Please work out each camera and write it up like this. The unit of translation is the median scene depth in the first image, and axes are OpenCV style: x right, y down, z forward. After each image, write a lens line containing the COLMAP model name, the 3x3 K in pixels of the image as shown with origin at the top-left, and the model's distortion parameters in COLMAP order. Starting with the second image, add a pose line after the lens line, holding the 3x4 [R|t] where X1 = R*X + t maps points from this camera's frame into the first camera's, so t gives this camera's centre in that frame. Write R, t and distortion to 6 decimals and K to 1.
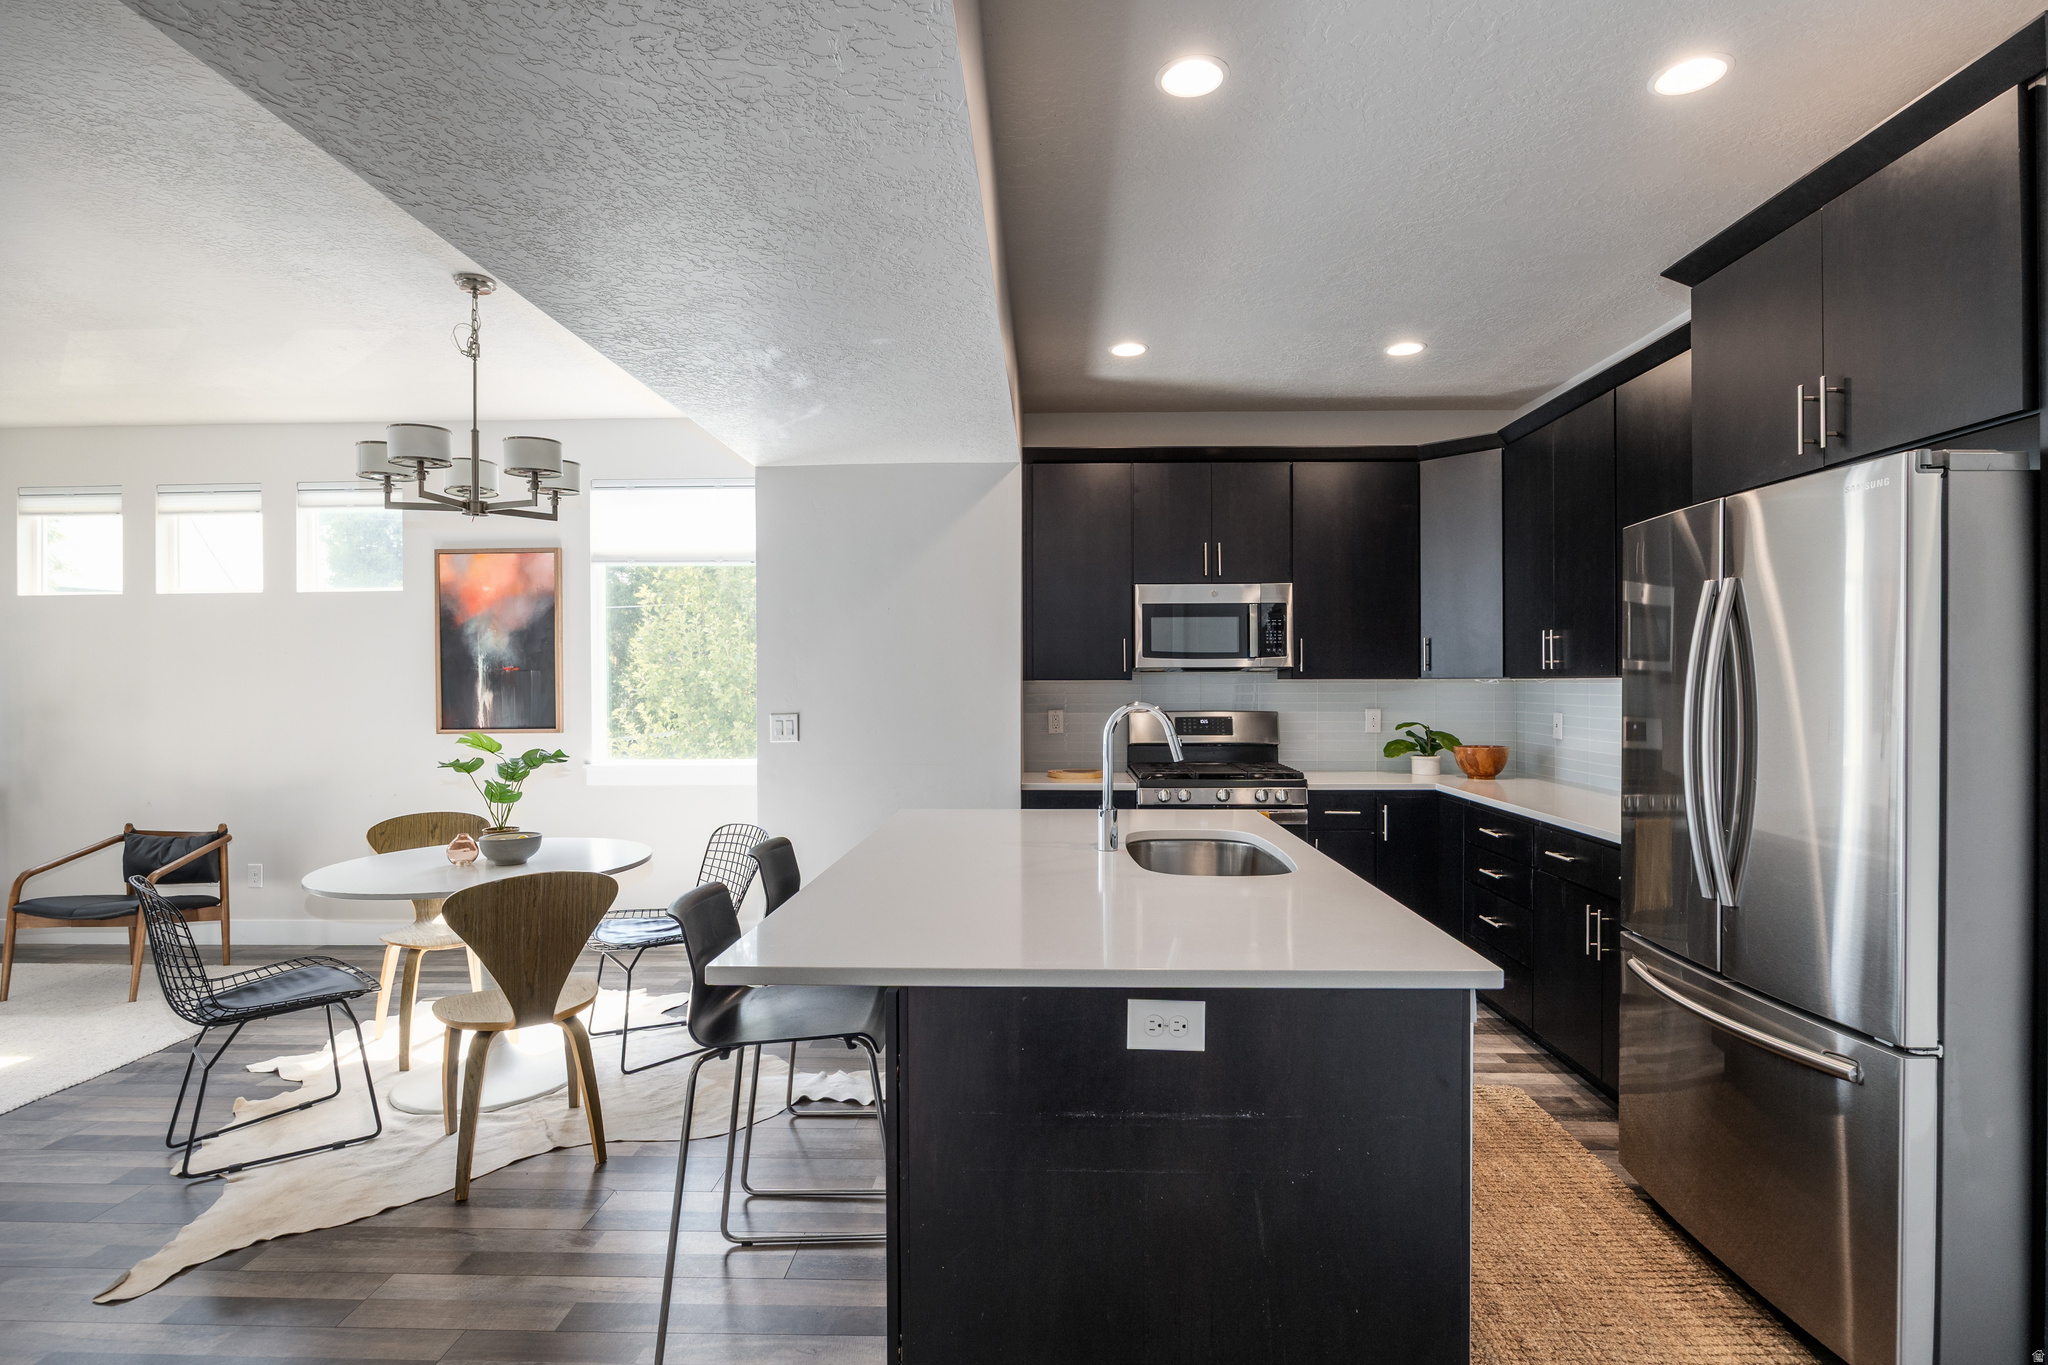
lens RADIAL K [[1001.4, 0, 1024.0], [0, 1001.4, 682.5], [0, 0, 1]] dist [-0.005099, -0.001223]
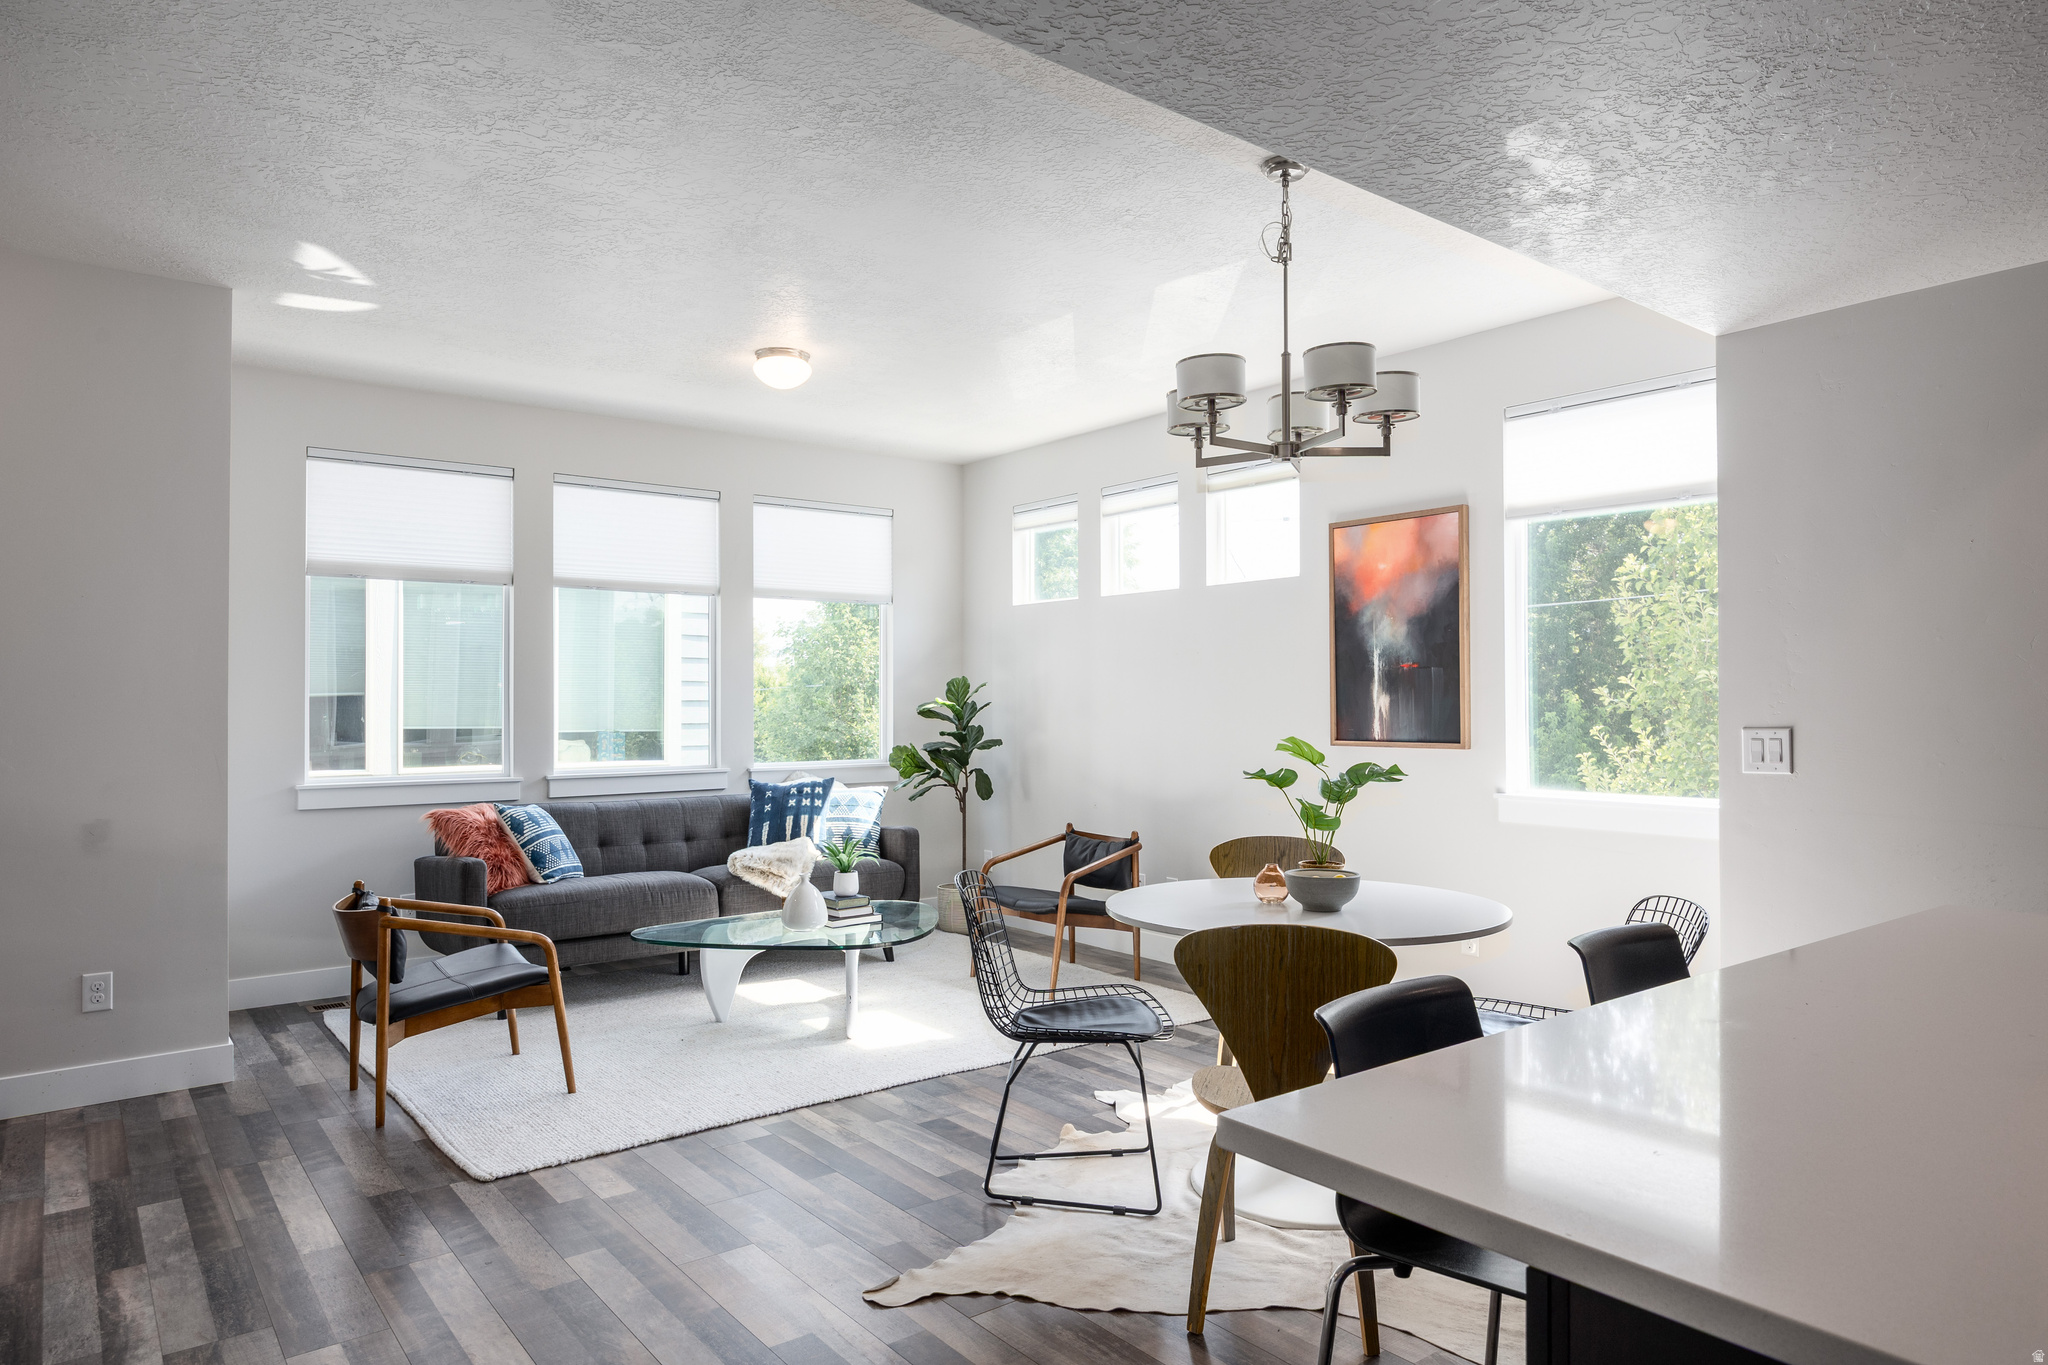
lens RADIAL K [[1255.8, 0, 1024.0], [0, 1255.8, 682.5], [0, 0, 1]] dist [-0.002866, -0.000729]
pose [[0.640043, -0.005470, -0.768320, 0.060015], [-0.006217, 0.999905, -0.012299, 0.015962], [0.768314, 0.012649, 0.639948, 0.159394]]
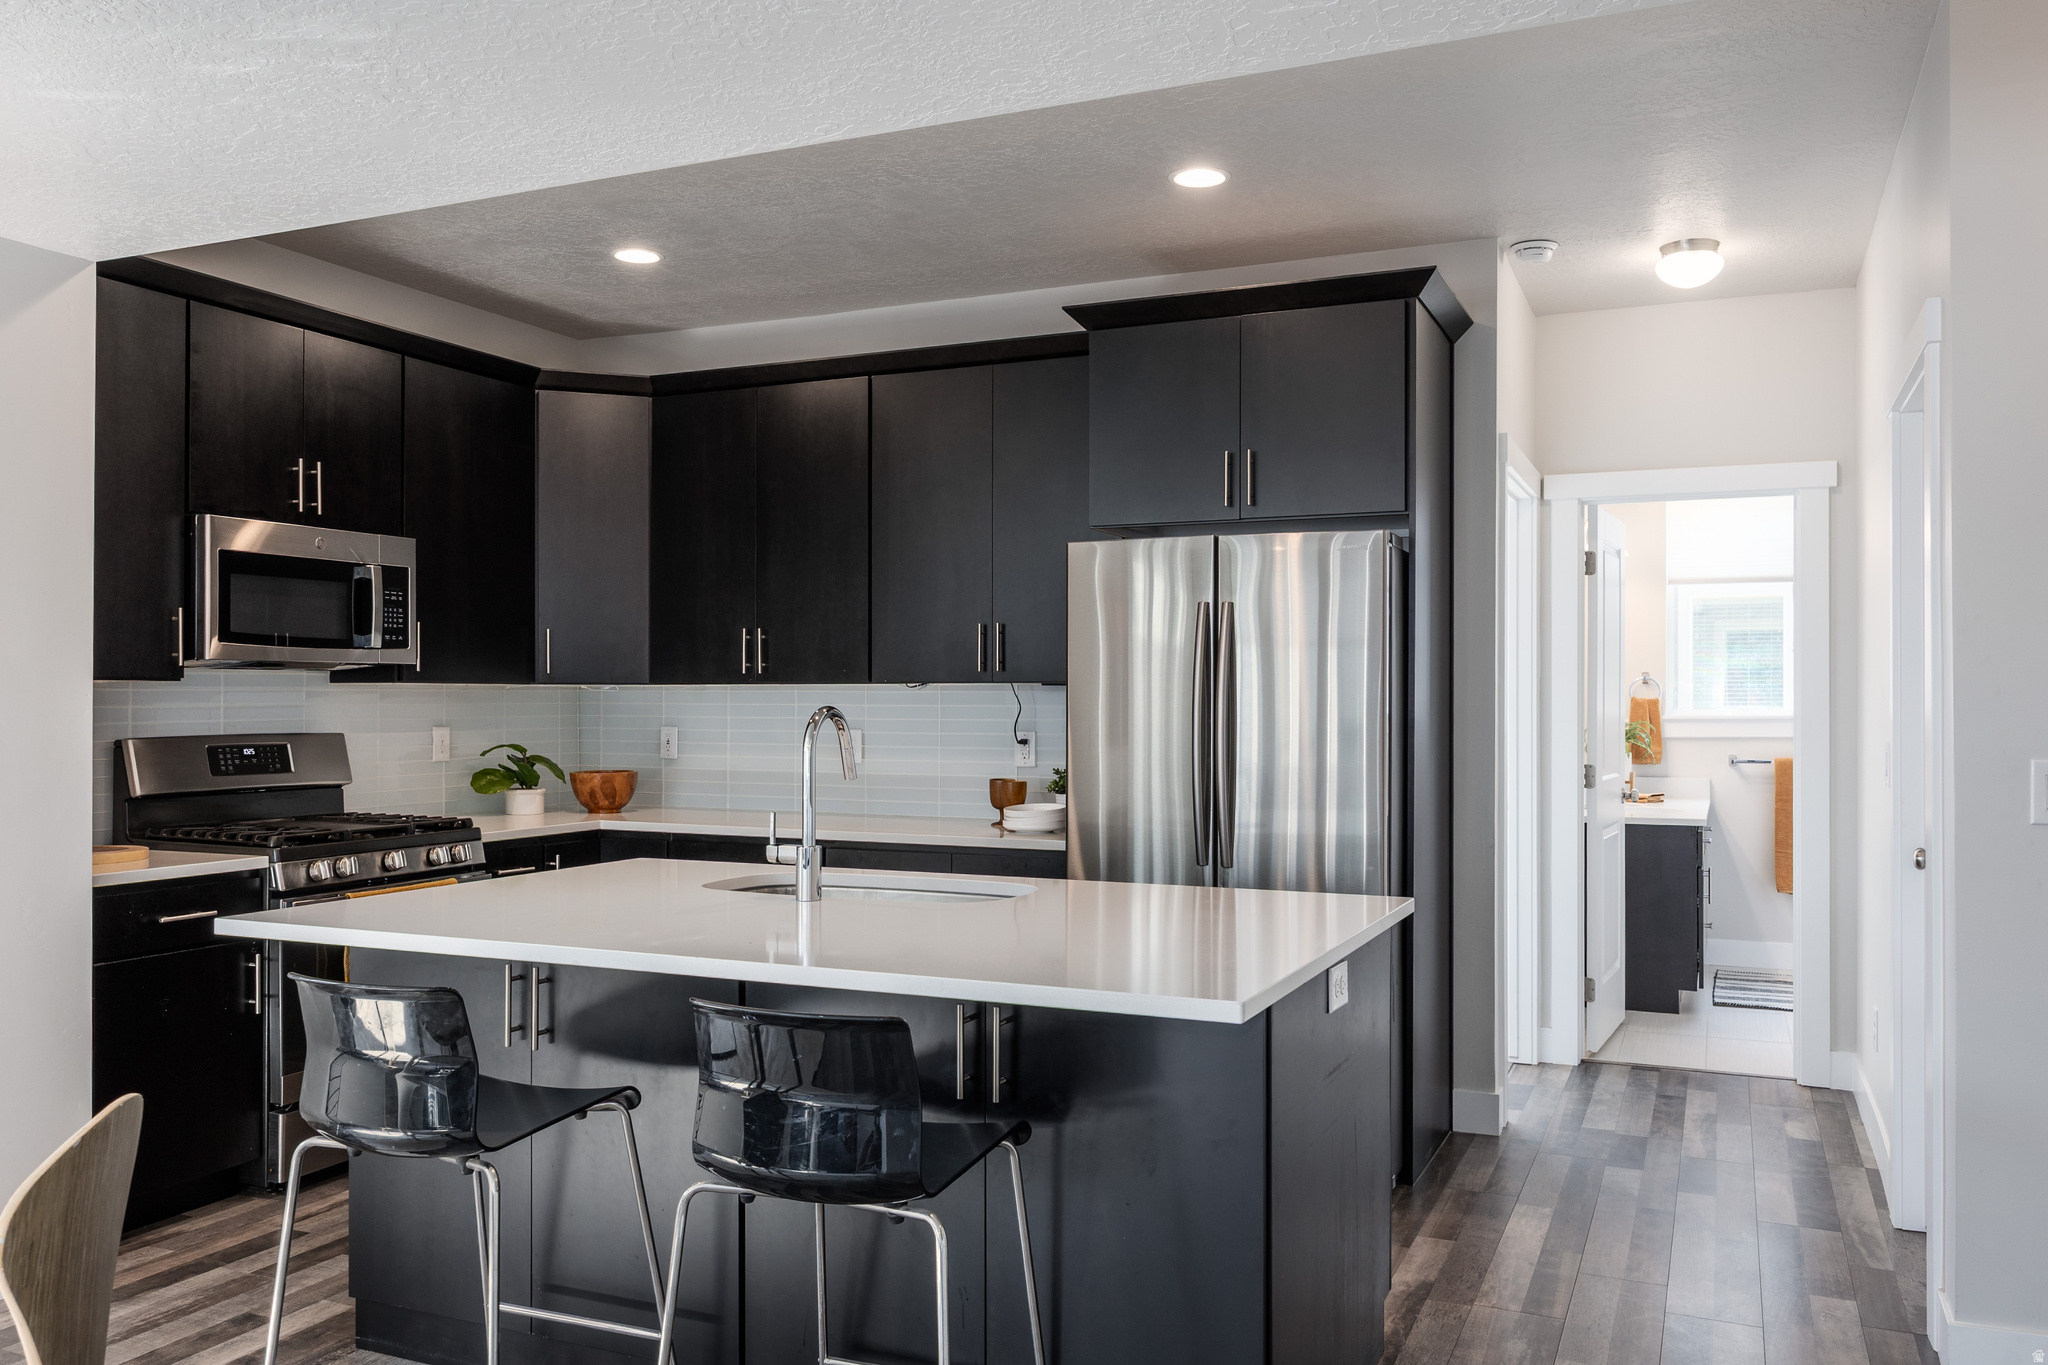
lens RADIAL K [[1582.1, 0, 1024.0], [0, 1582.1, 682.5], [0, 0, 1]] dist [-0.001378, 0.000655]
pose [[0.380271, 0.012457, 0.924791, -0.581819], [-0.000153, 0.999910, -0.013406, 0.011220], [-0.924875, 0.004956, 0.380239, 0.236491]]
